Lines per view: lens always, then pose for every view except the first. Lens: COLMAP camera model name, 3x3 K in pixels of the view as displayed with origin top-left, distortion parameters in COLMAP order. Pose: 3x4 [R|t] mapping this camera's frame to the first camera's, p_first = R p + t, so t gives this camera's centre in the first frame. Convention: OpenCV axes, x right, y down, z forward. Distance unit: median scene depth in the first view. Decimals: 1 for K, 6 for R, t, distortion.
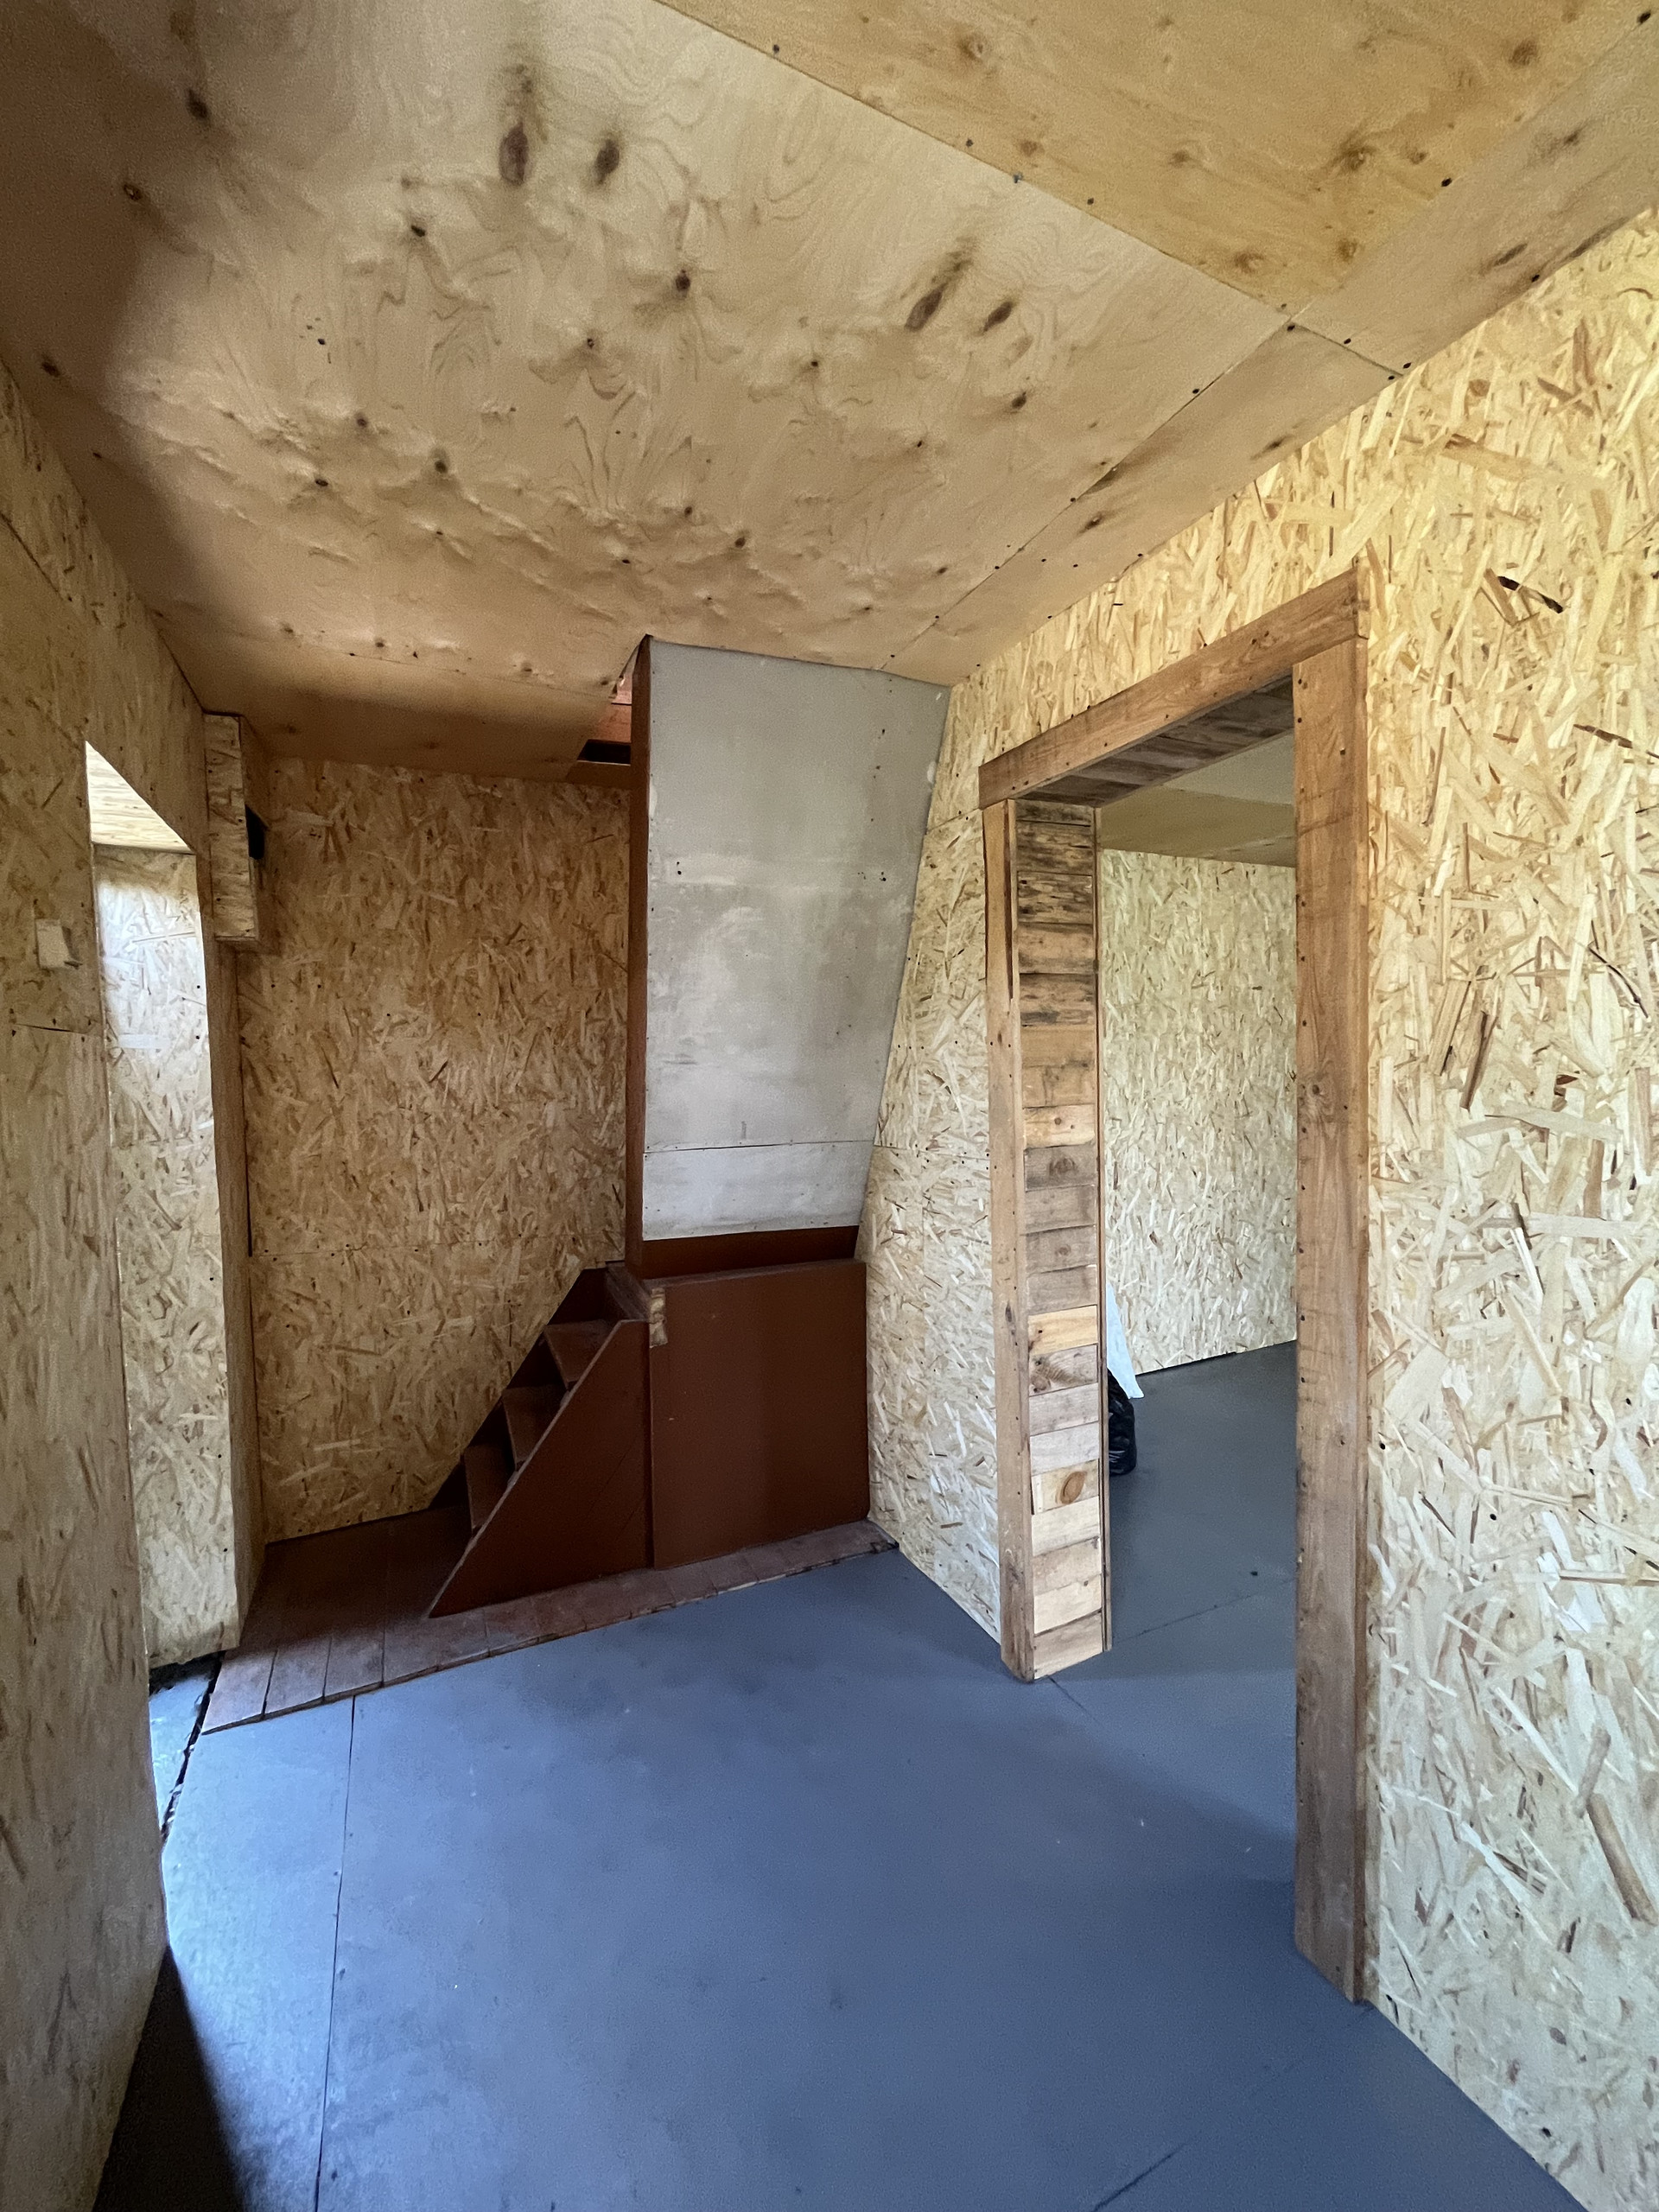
lens RADIAL K [[897.9, 0, 825.3], [0, 897.9, 1107.3], [0, 0, 1]] dist [-0.002632, 0.000420]
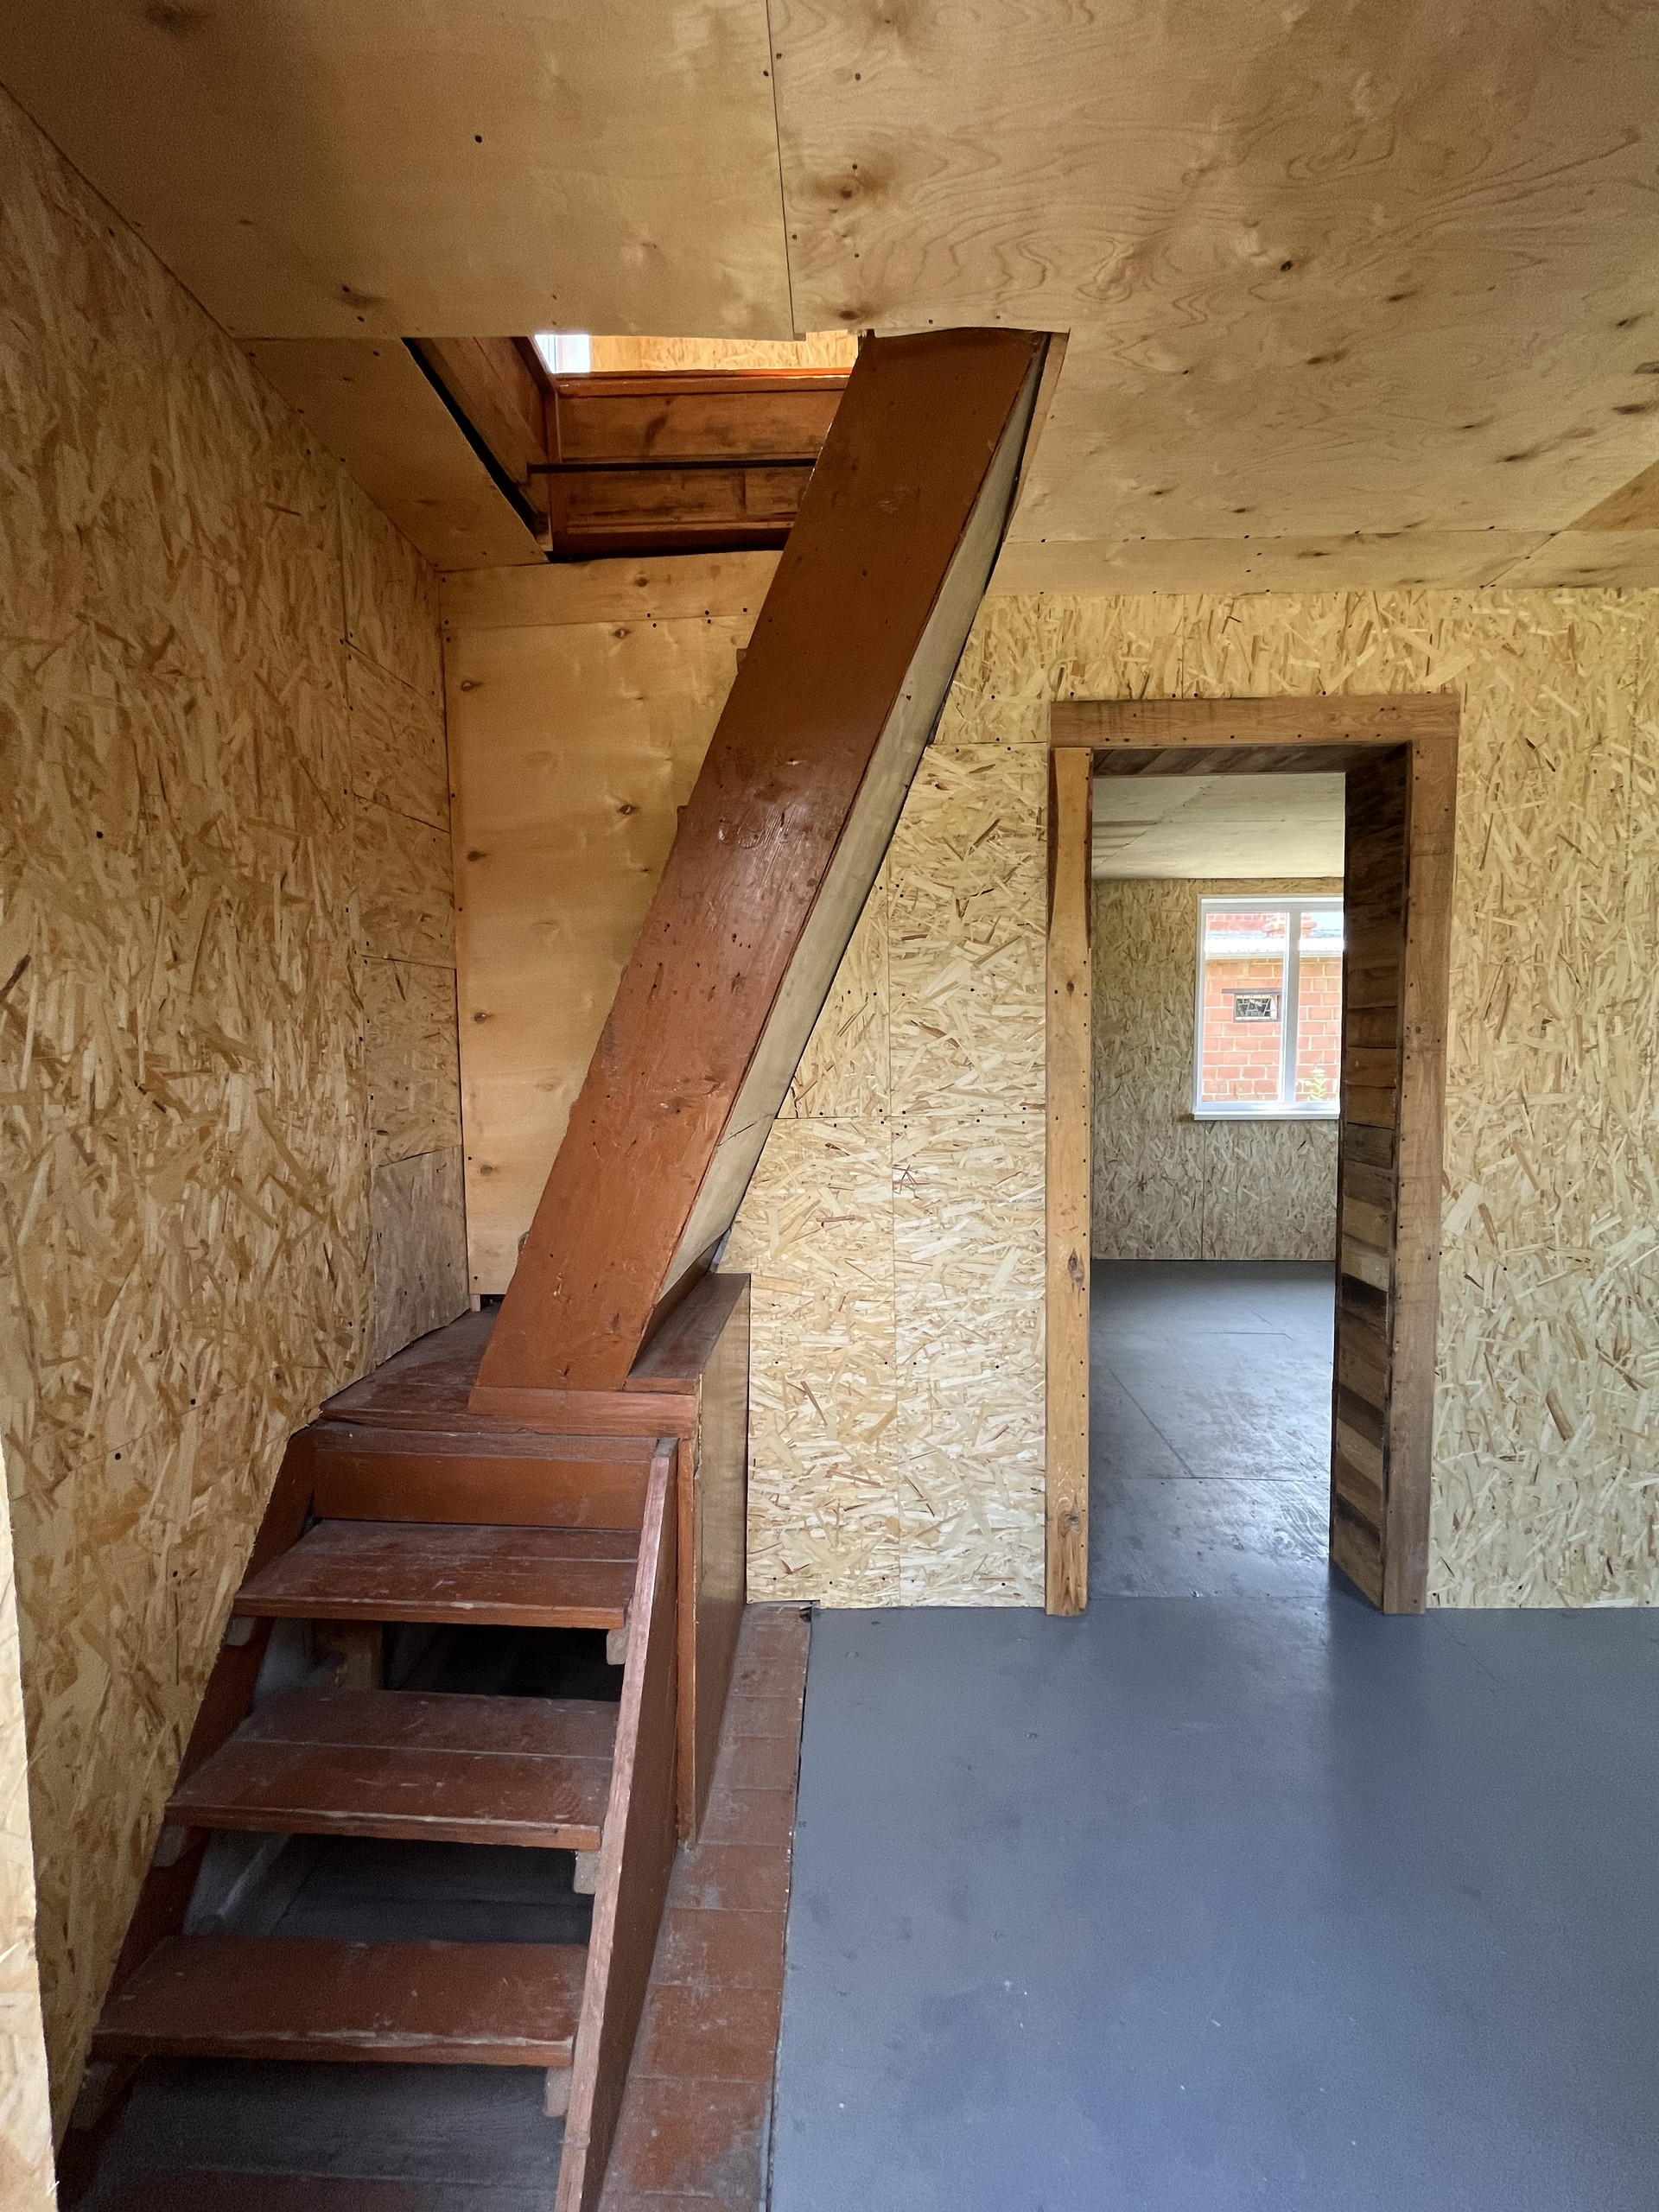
lens RADIAL K [[897.9, 0, 826.8], [0, 897.9, 1106.1], [0, 0, 1]] dist [-0.002632, 0.000420]
pose [[0.446309, -0.046944, 0.893647, -0.649029], [0.043490, 0.998581, 0.030736, 0.009726], [-0.893821, 0.025147, 0.447718, 0.635600]]
